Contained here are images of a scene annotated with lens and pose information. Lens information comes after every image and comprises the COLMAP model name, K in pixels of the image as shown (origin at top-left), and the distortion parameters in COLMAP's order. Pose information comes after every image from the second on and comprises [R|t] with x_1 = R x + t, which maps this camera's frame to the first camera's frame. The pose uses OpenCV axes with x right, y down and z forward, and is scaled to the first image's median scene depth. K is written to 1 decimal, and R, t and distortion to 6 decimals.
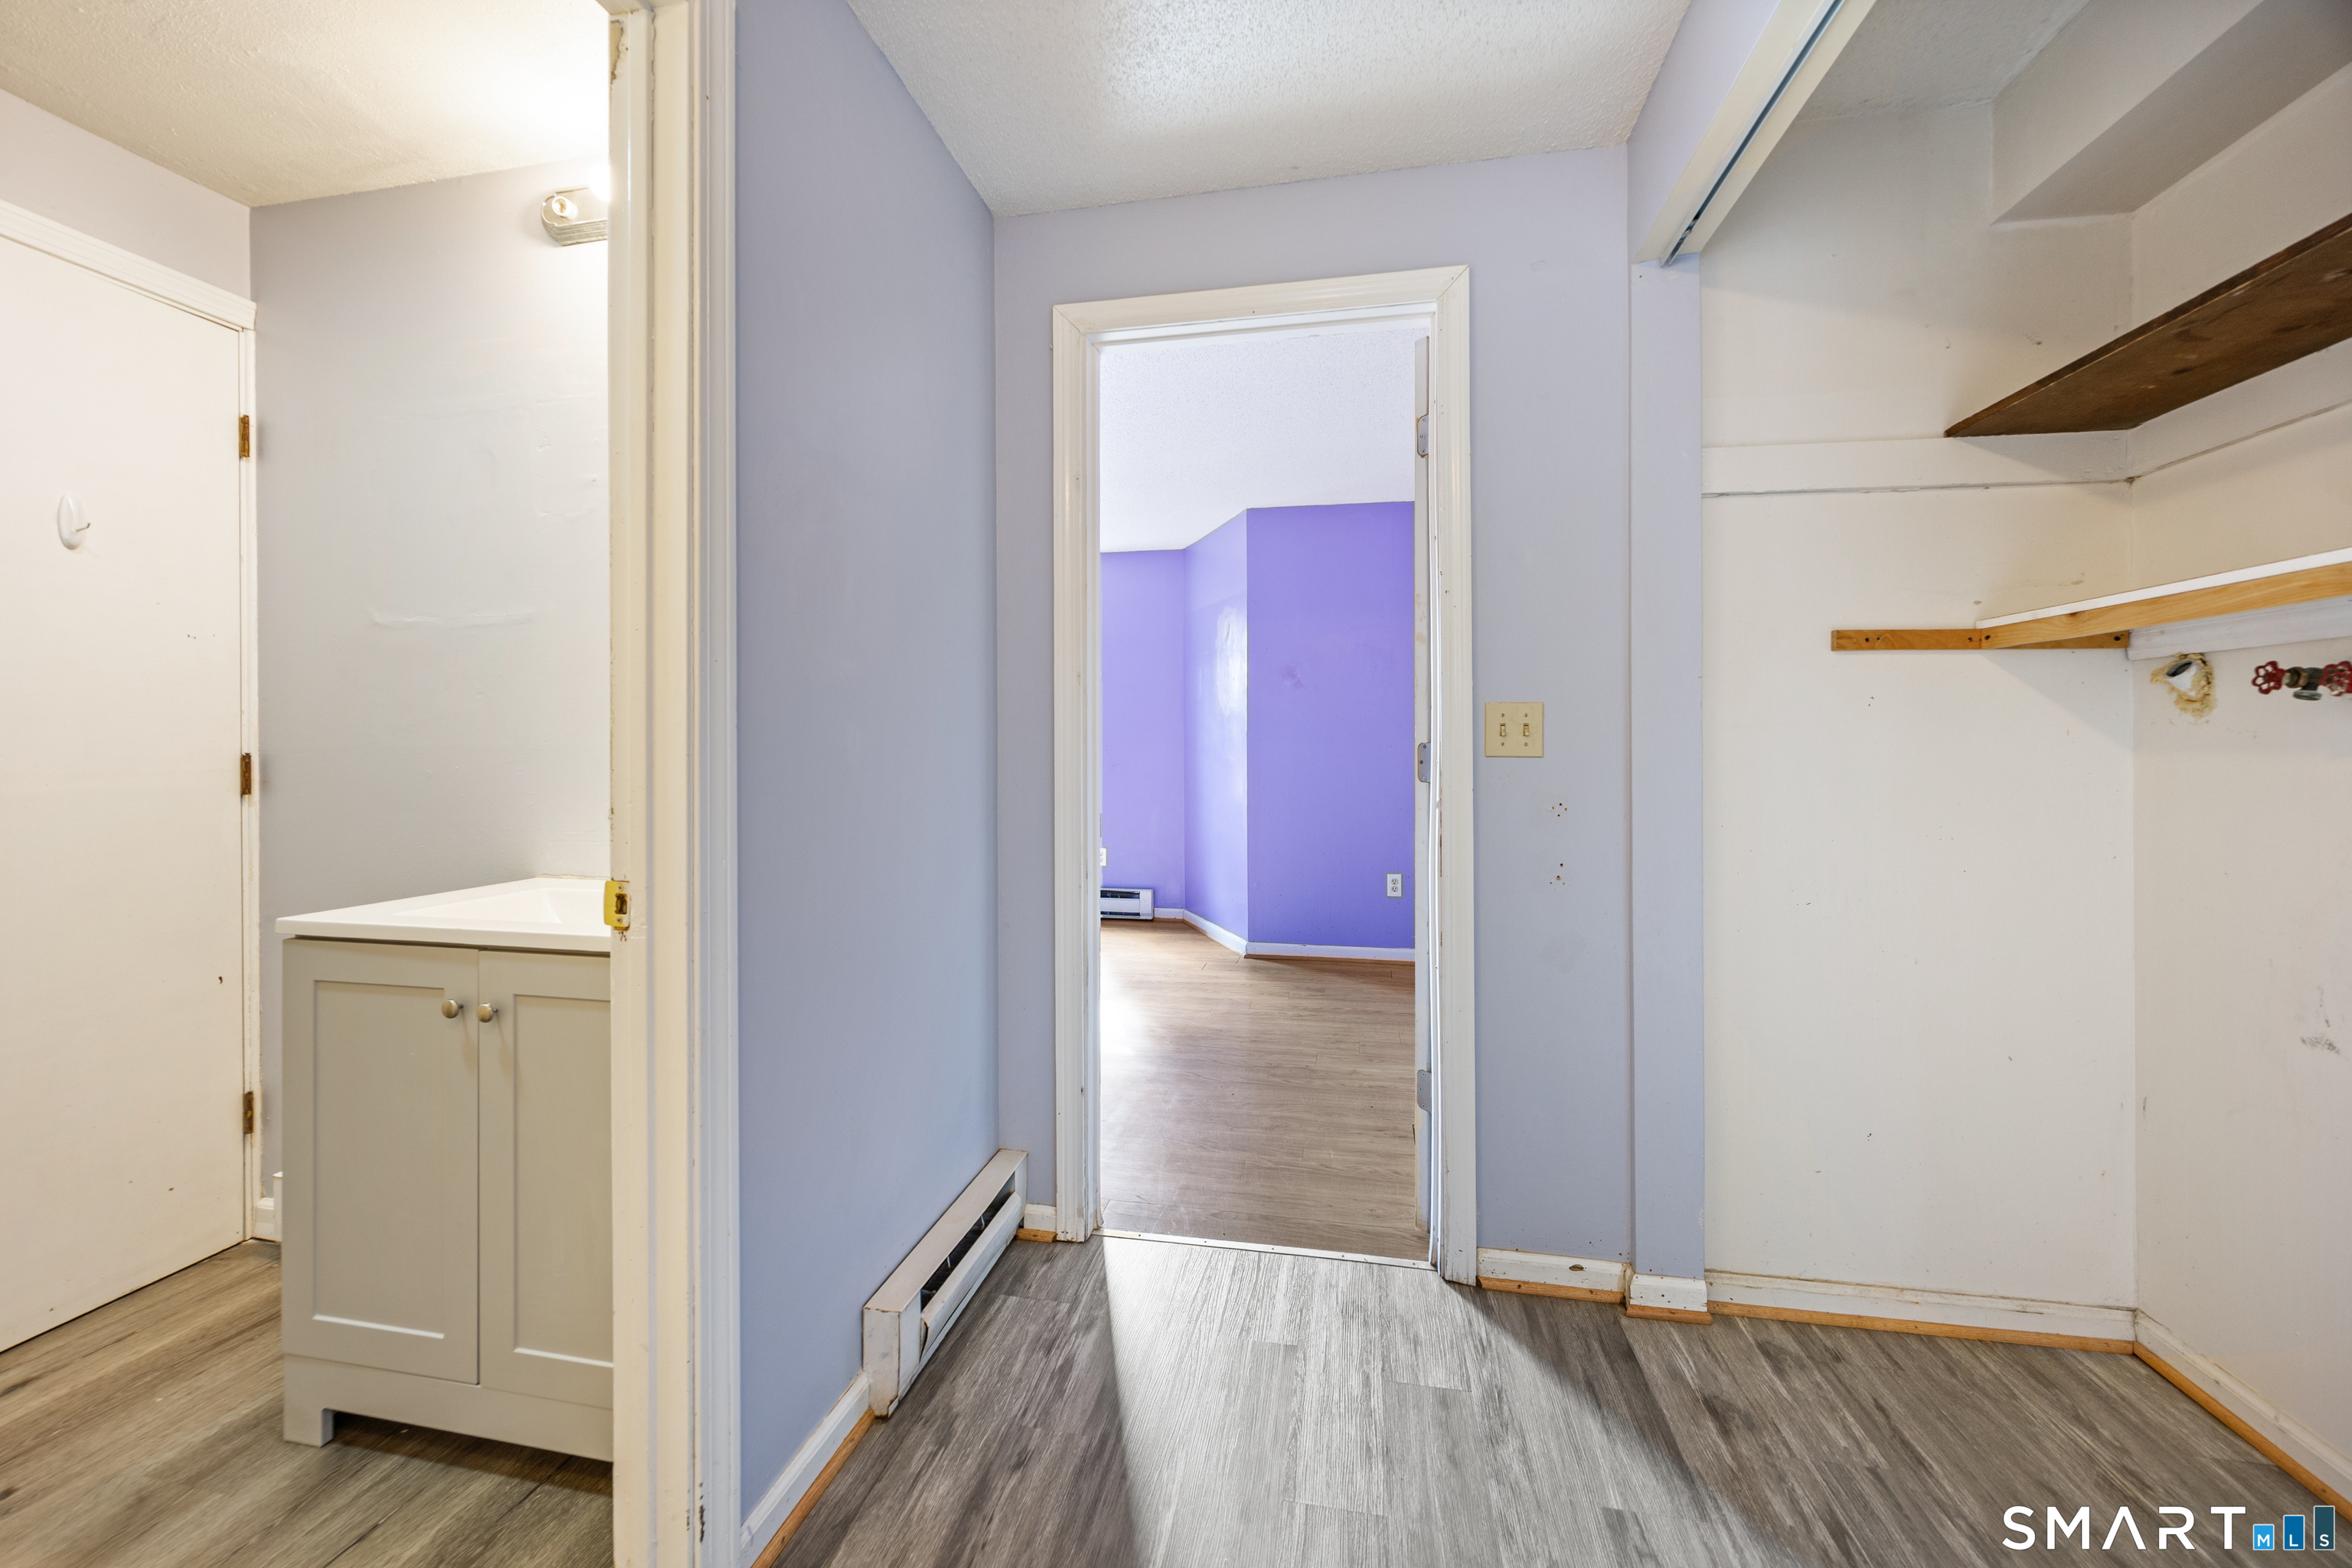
lens RADIAL K [[942.1, 0, 1164.3], [0, 942.1, 755.6], [0, 0, 1]] dist [0.001148, 0.000131]
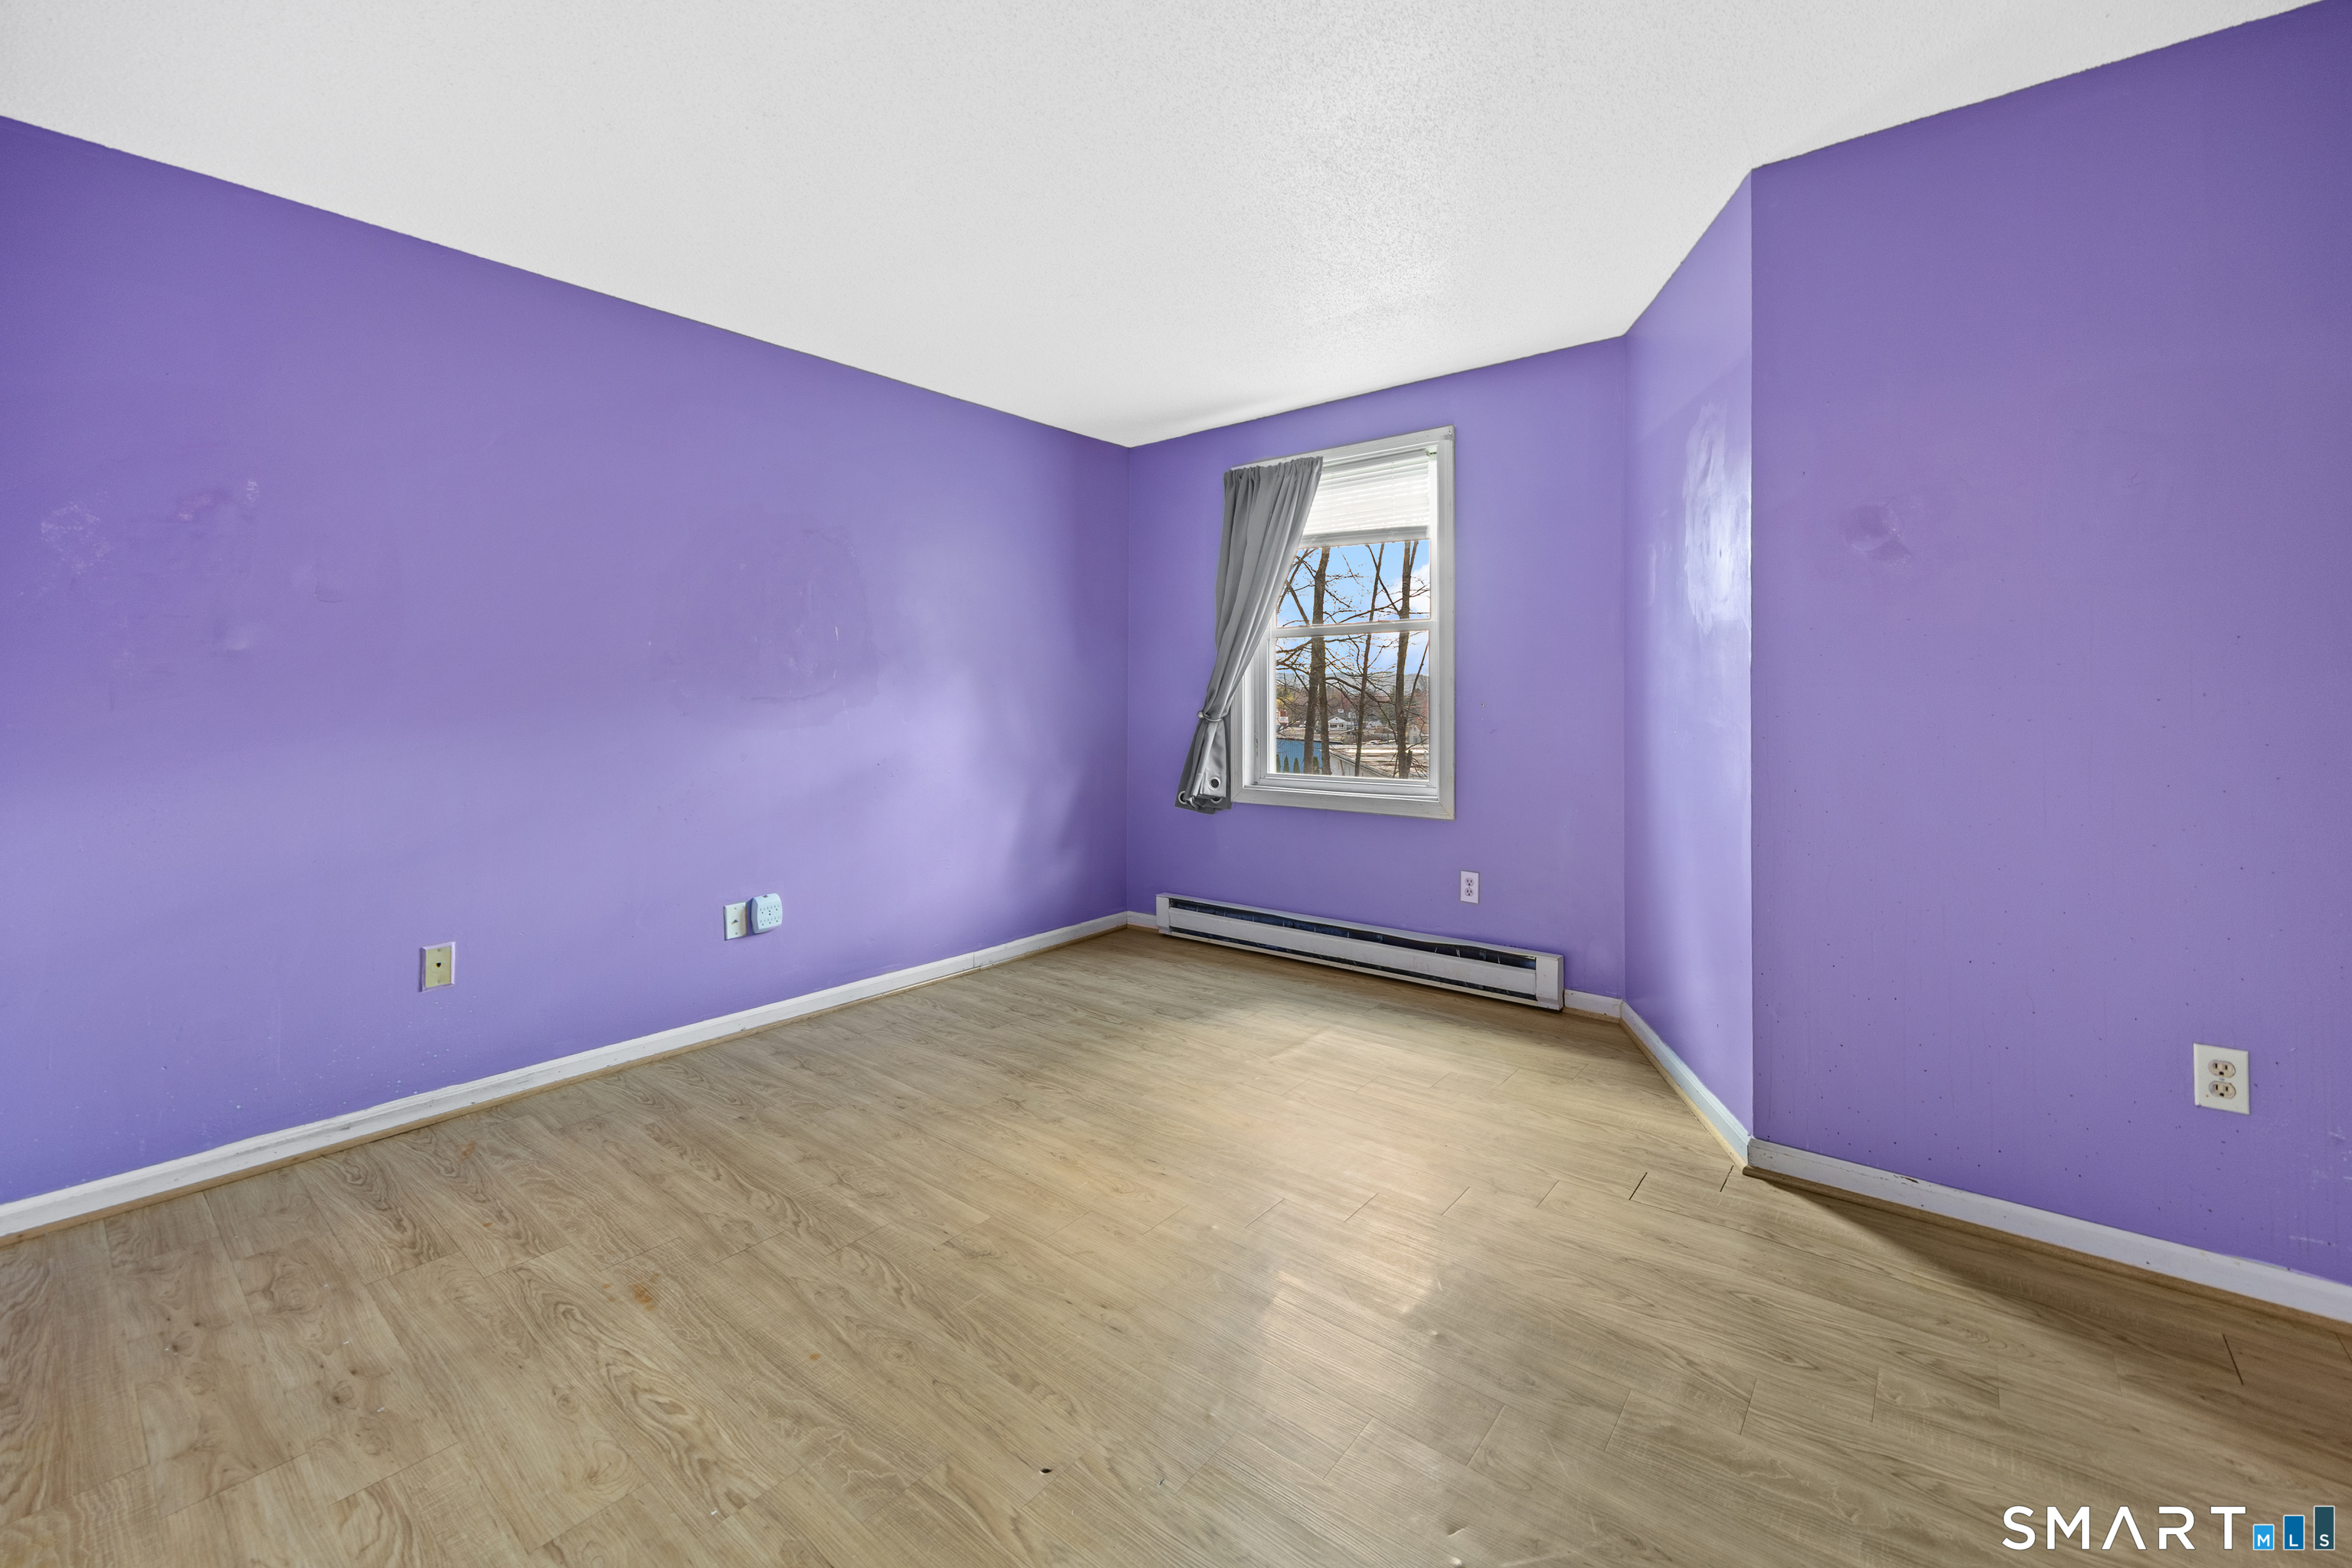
lens RADIAL K [[950.3, 0, 1177.8], [0, 950.3, 699.7], [0, 0, 1]] dist [-0.006503, -0.000418]
pose [[0.886905, -0.003543, -0.461939, 0.053239], [0.001172, 0.999985, -0.005419, -0.006319], [0.461951, 0.004265, 0.886895, 0.469160]]
